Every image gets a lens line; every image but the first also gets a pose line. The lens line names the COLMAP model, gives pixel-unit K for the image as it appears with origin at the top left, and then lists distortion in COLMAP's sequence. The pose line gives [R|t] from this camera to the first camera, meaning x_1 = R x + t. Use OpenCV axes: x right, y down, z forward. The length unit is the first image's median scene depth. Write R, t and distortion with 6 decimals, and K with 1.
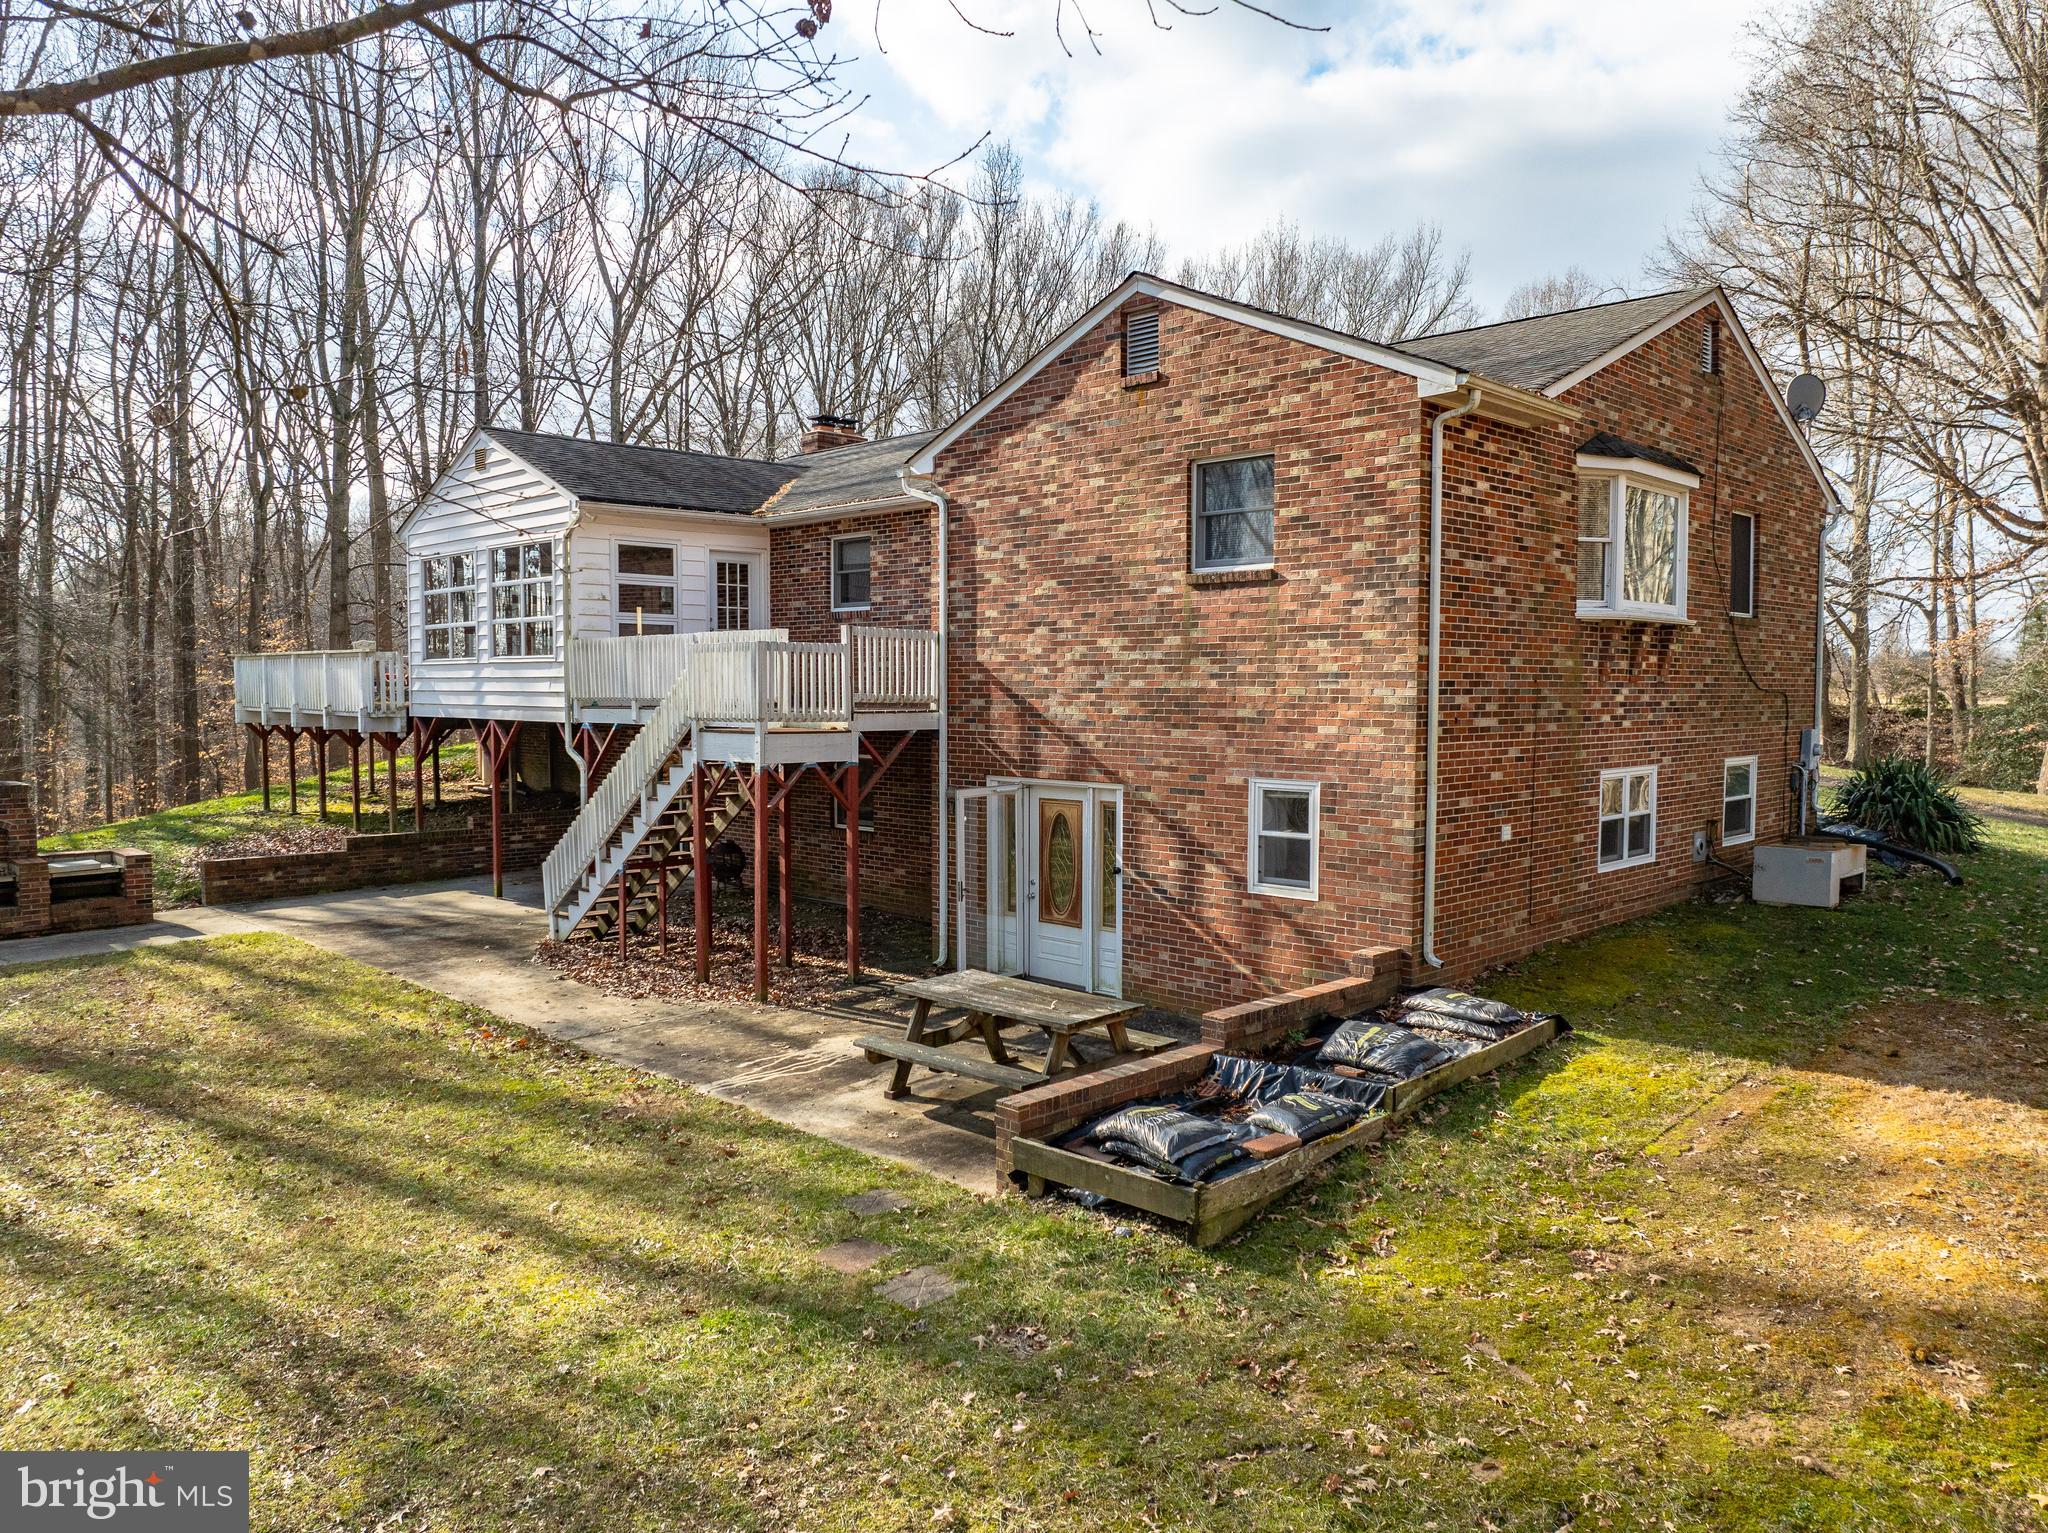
lens RADIAL K [[1449.0, 0, 1036.6], [0, 1449.0, 765.1], [0, 0, 1]] dist [-0.028257, -0.007211]
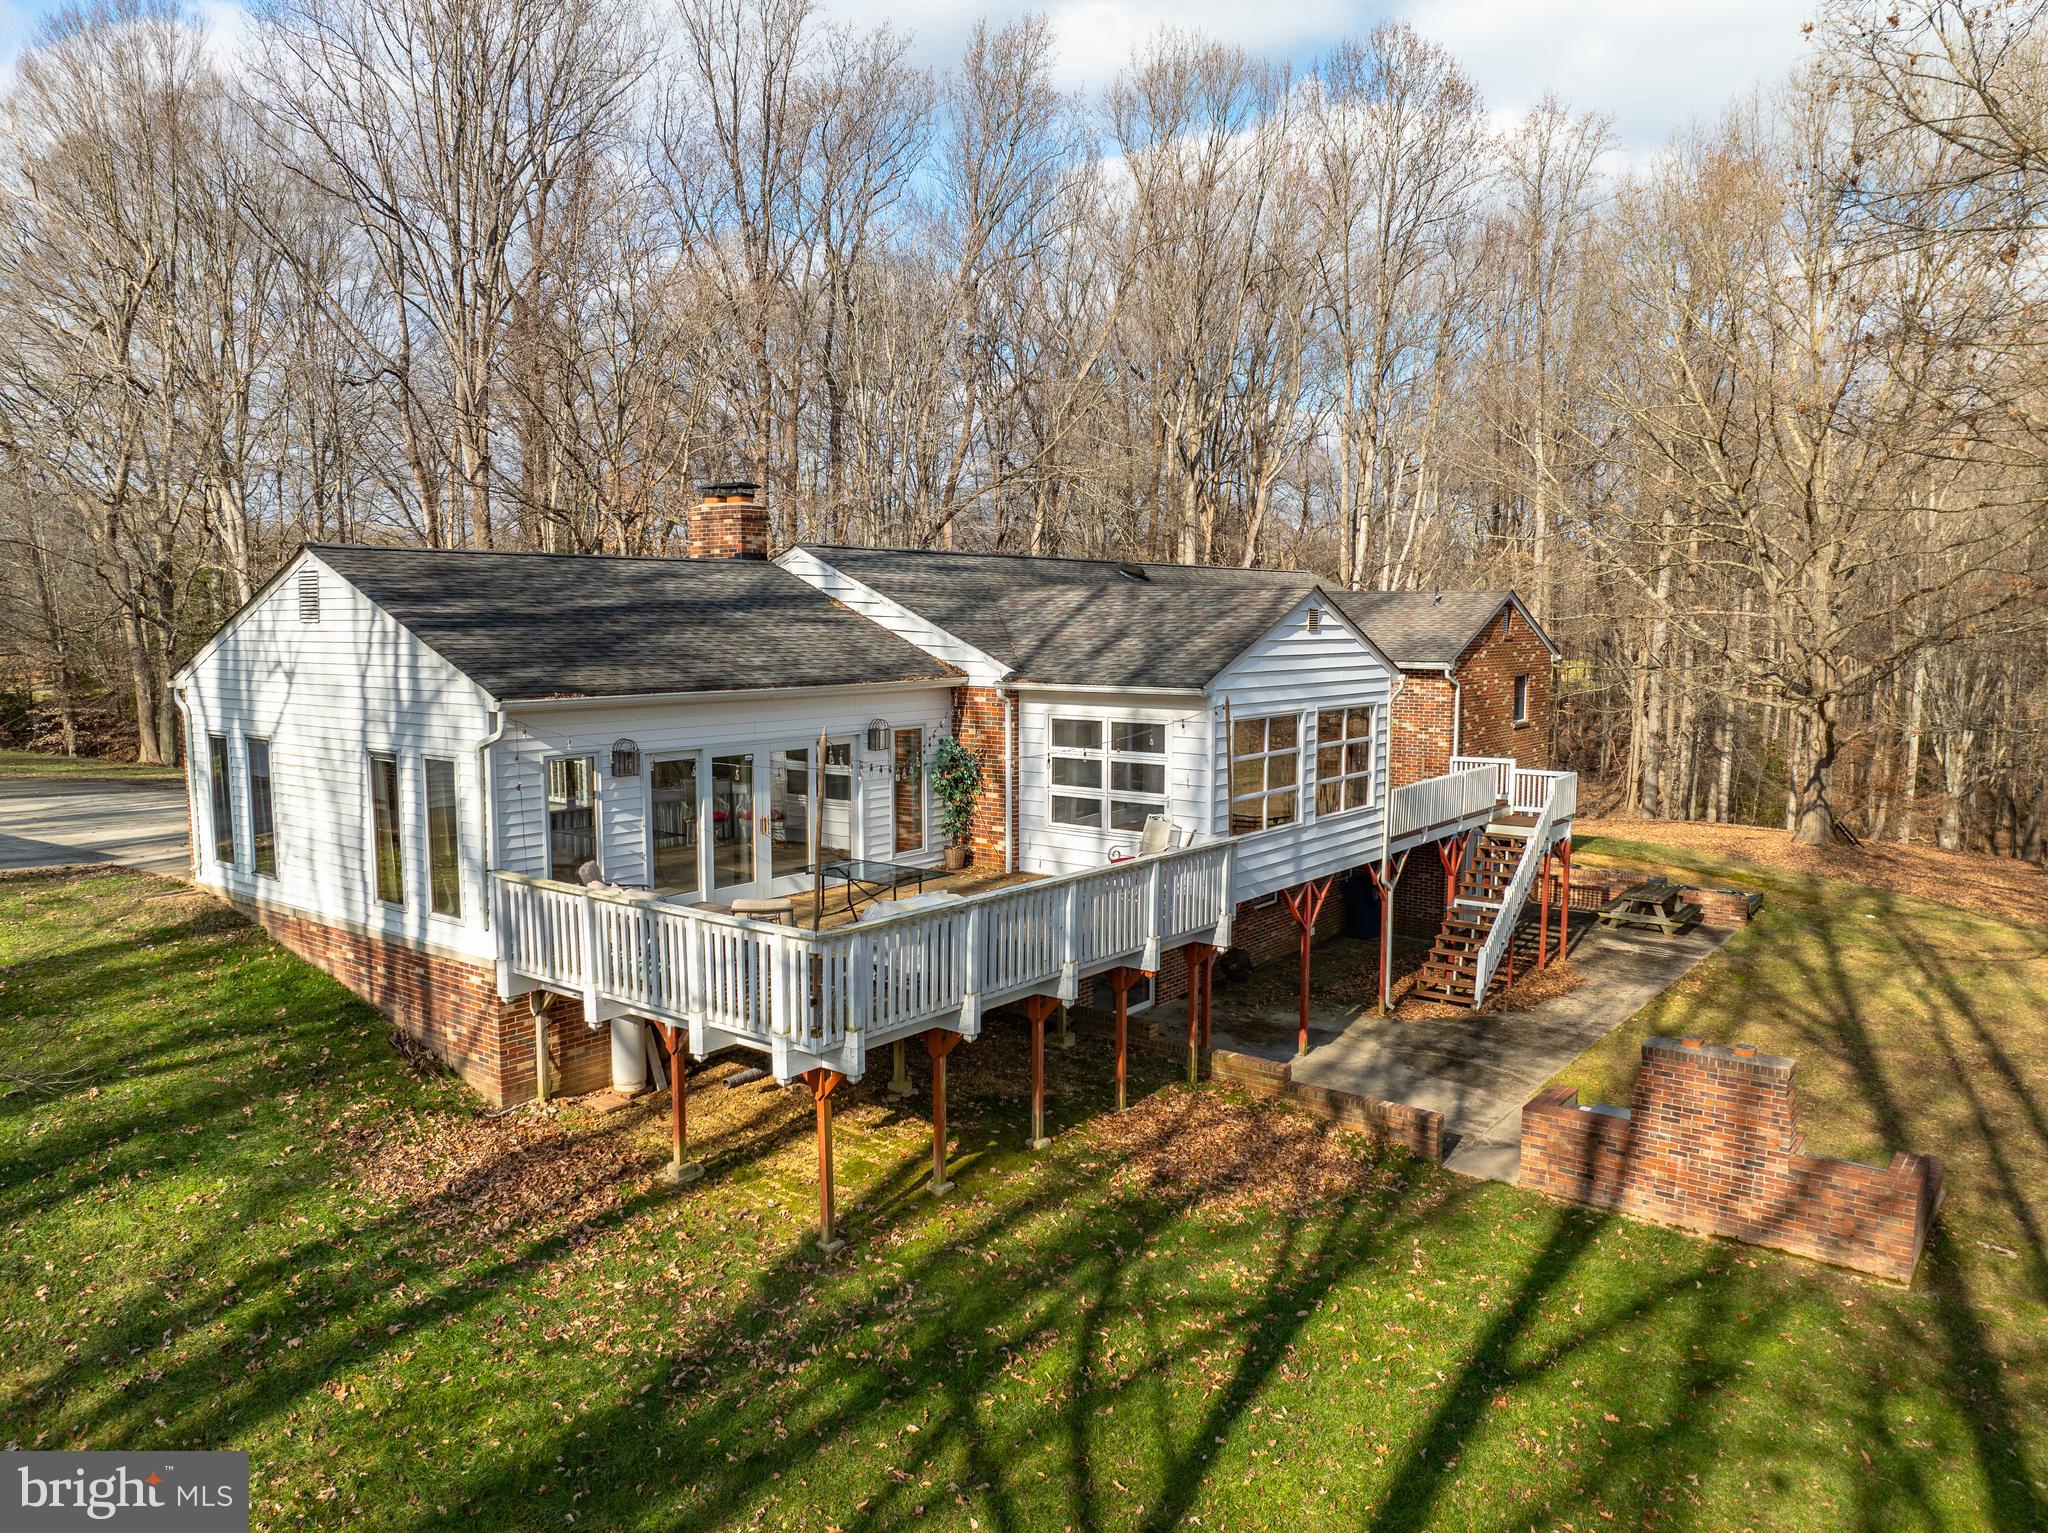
lens RADIAL K [[1449.0, 0, 1036.6], [0, 1449.0, 765.1], [0, 0, 1]] dist [-0.028257, -0.007211]
pose [[-0.114463, -0.097239, 0.988657, -1.989713], [0.057488, 0.992882, 0.104310, -0.335104], [-0.991763, 0.068775, -0.108058, 1.920214]]
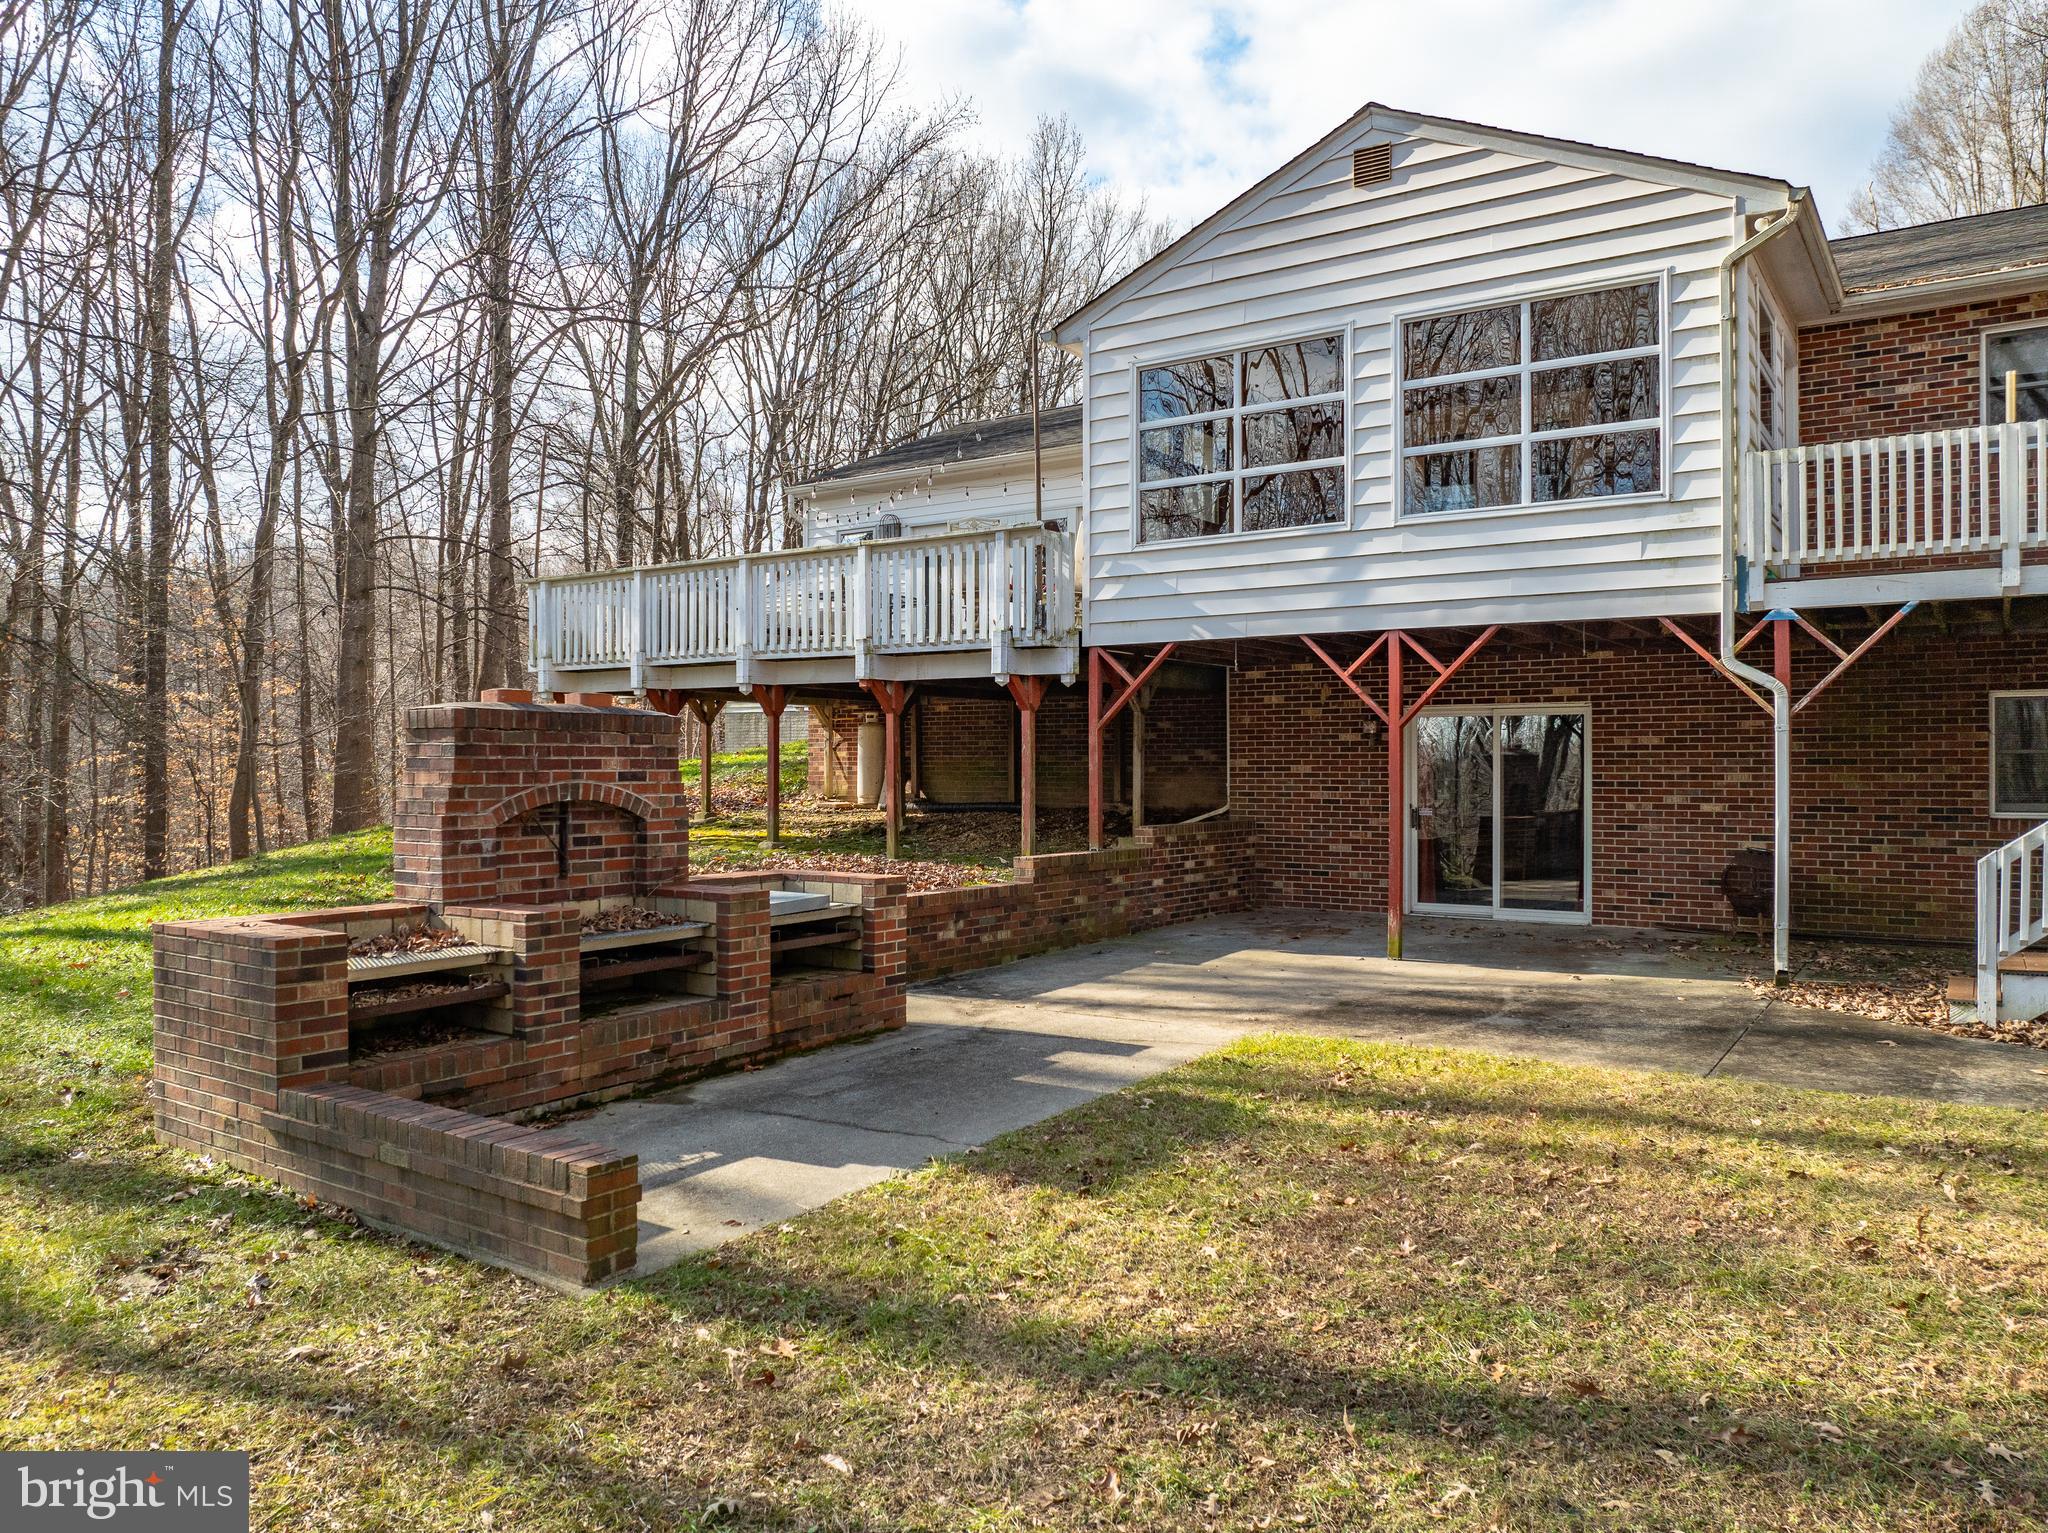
lens RADIAL K [[1449.0, 0, 1036.6], [0, 1449.0, 765.1], [0, 0, 1]] dist [-0.028257, -0.007211]
pose [[0.981658, 0.000563, 0.190652, -0.915106], [0.010511, 0.998315, -0.057072, 0.073526], [-0.190363, 0.058029, 0.979997, 0.731511]]
